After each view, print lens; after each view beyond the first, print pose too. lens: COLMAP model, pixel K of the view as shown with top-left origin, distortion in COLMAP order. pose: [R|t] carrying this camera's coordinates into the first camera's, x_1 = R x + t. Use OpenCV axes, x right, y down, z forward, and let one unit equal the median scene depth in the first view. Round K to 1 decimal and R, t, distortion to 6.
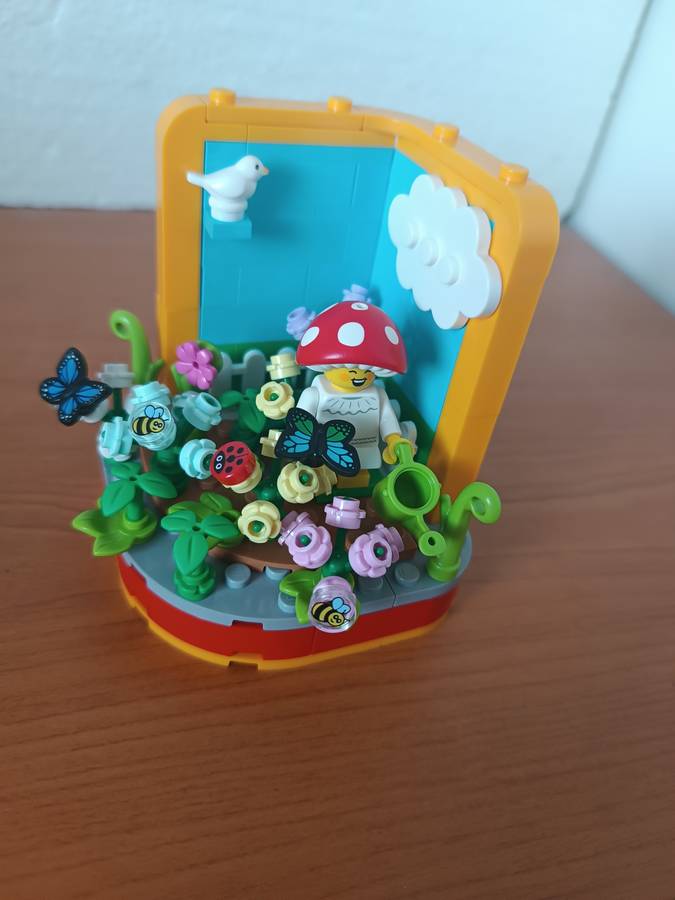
lens RADIAL K [[712.7, 0, 333.0], [0, 712.7, 449.0], [0, 0, 1]] dist [-0.033223, 0.005230]
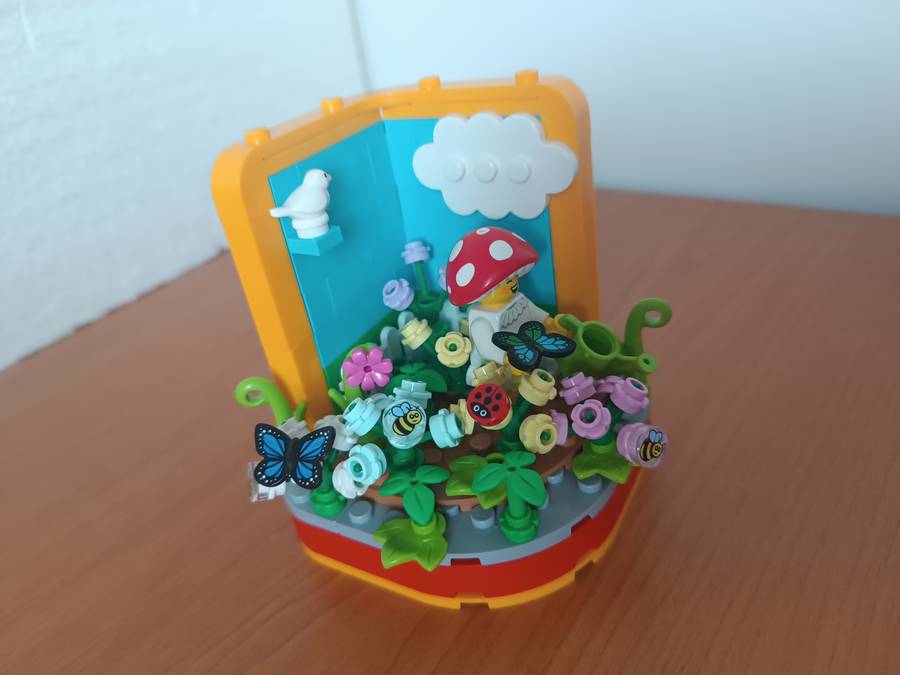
lens RADIAL K [[712.7, 0, 444.8], [0, 712.7, 336.9], [0, 0, 1]] dist [-0.033223, 0.005230]
pose [[0.730539, -0.532393, 0.427634, -0.555931], [0.592132, 0.805797, -0.008360, -0.086066], [-0.340136, 0.259323, 0.903913, 0.036415]]
